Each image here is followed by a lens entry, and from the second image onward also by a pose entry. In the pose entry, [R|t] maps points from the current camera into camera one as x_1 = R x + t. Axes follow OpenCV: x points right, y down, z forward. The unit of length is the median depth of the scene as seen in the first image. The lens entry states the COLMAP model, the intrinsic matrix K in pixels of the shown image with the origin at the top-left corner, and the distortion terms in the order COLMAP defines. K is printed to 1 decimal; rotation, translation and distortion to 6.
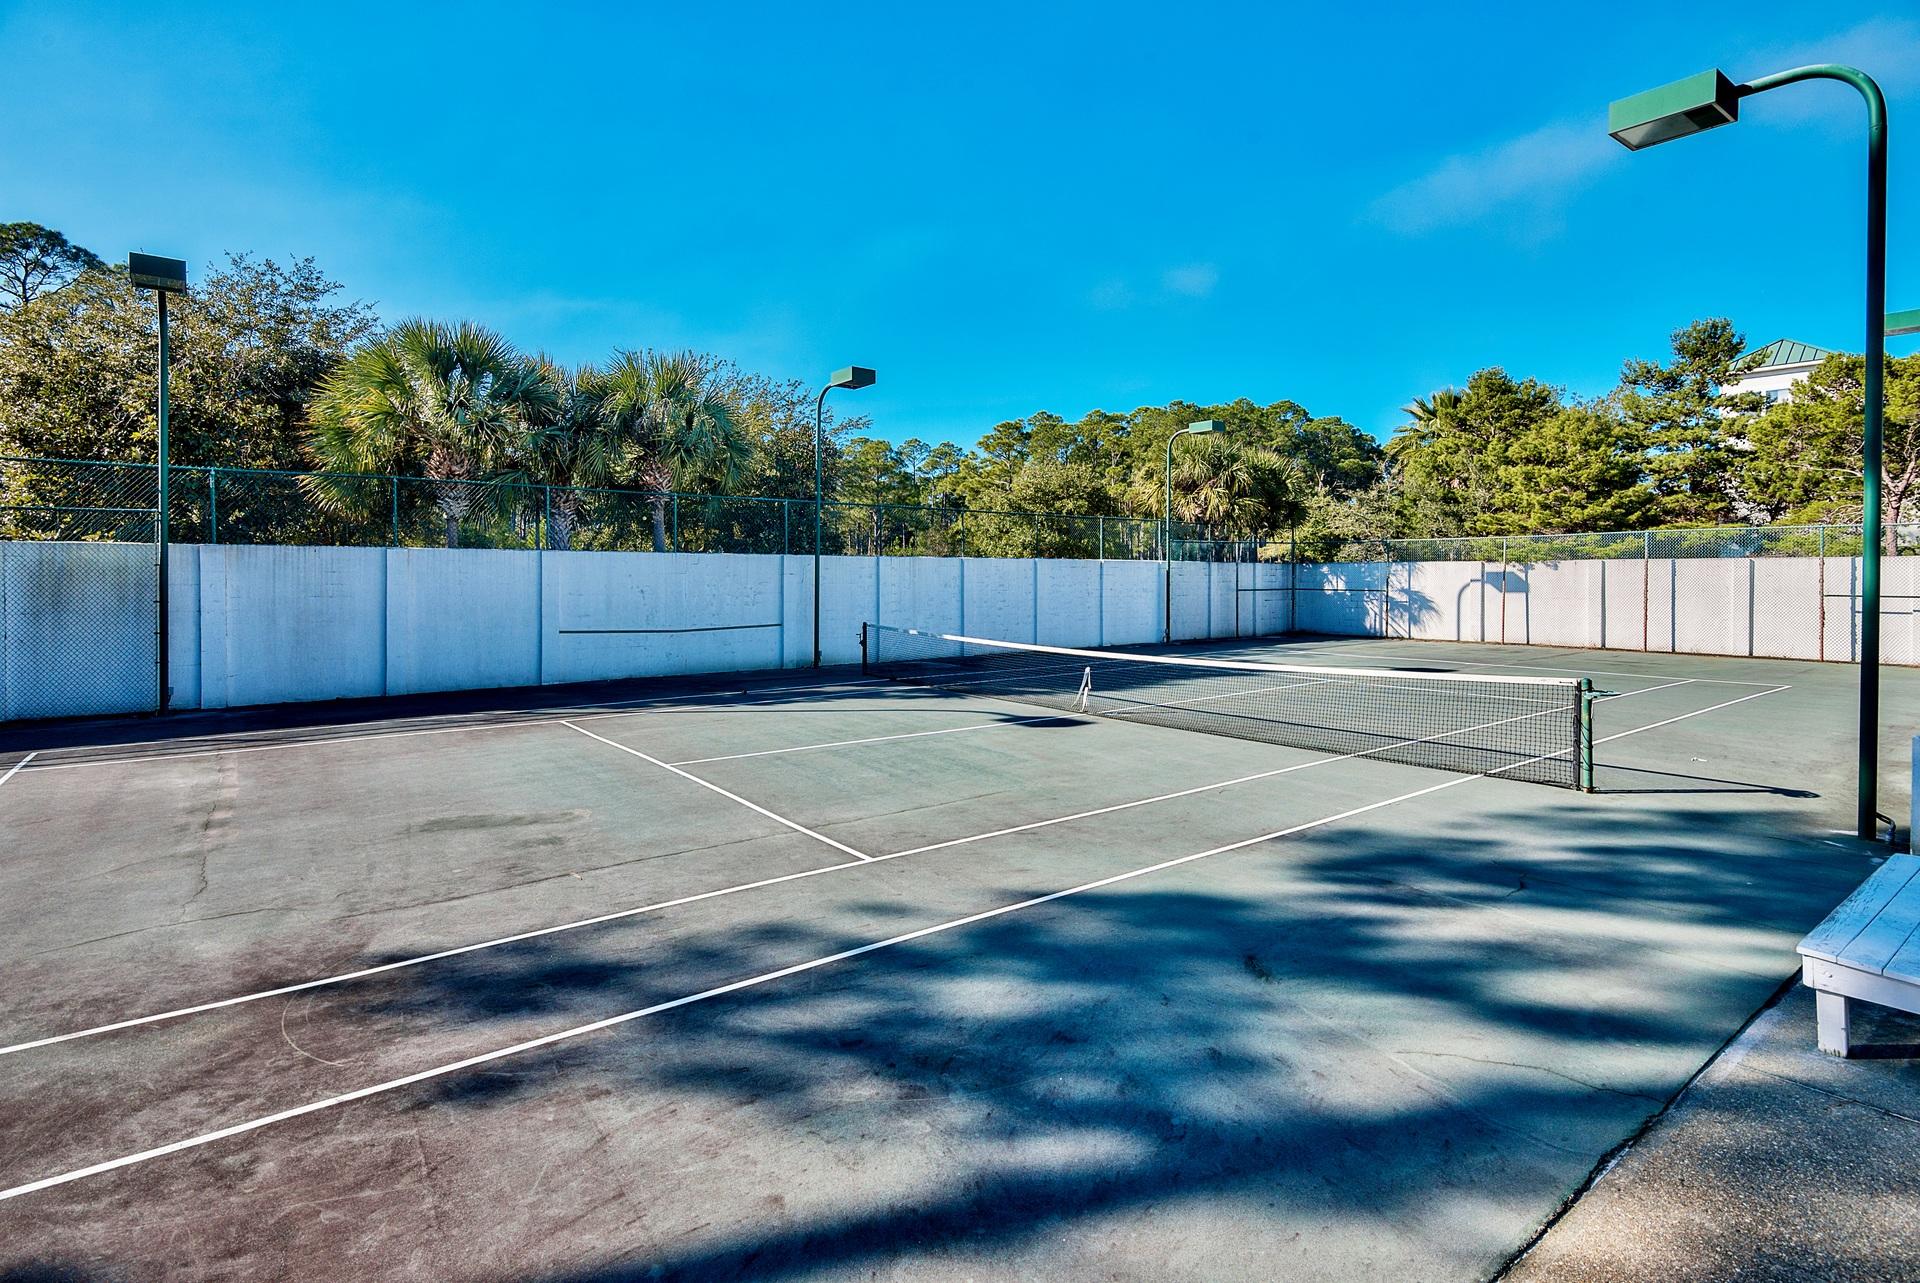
lens RADIAL K [[952.6, 0, 959.7], [0, 952.6, 576.8], [0, 0, 1]] dist [-0.000503, 0.000018]
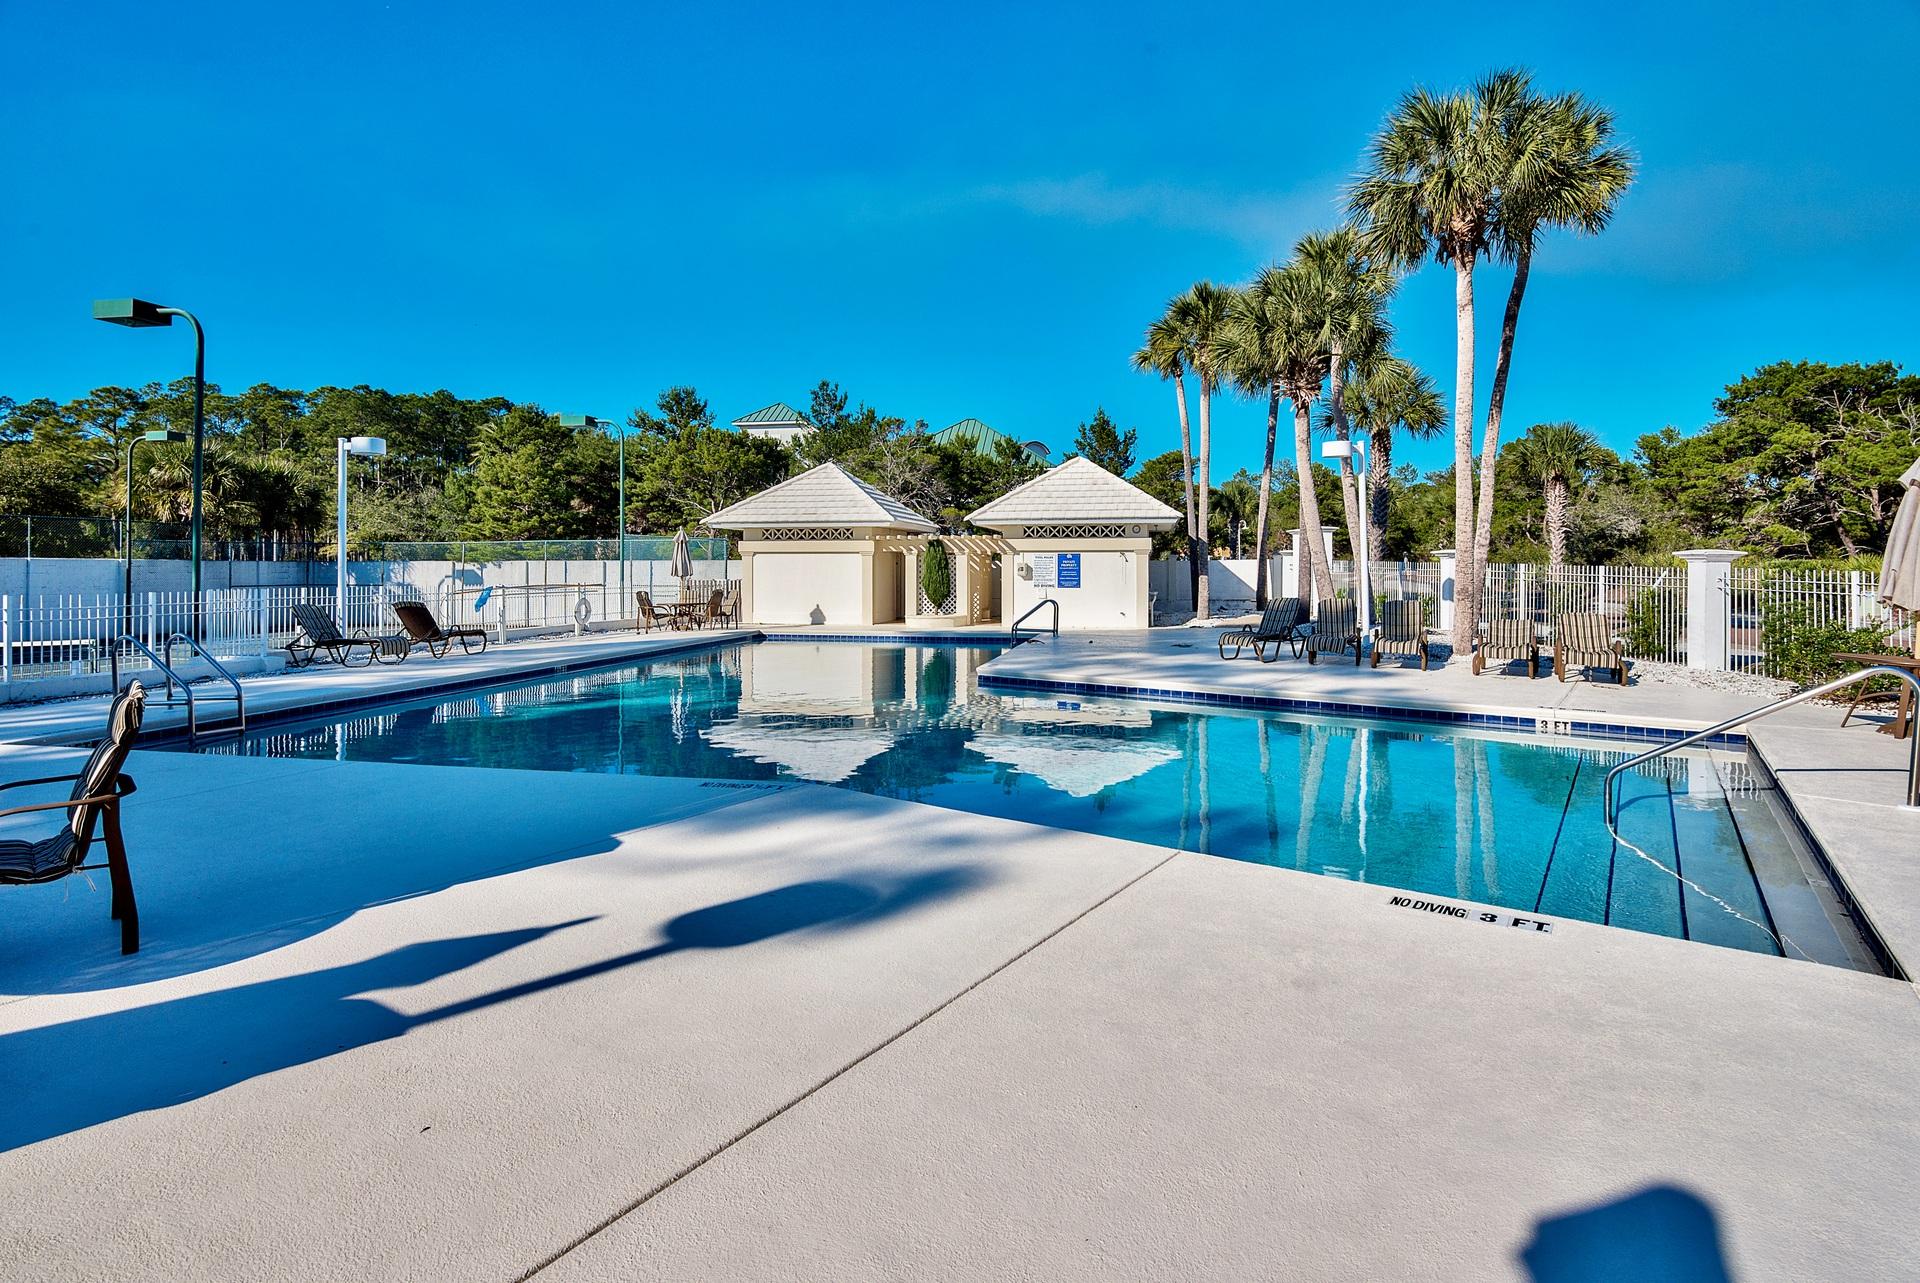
lens RADIAL K [[952.6, 0, 959.7], [0, 952.6, 576.8], [0, 0, 1]] dist [-0.000503, 0.000018]
pose [[0.760942, -0.004987, 0.648800, 0.226032], [0.000313, 0.999973, 0.007320, -0.004120], [-0.648819, -0.005367, 0.760924, -0.365630]]
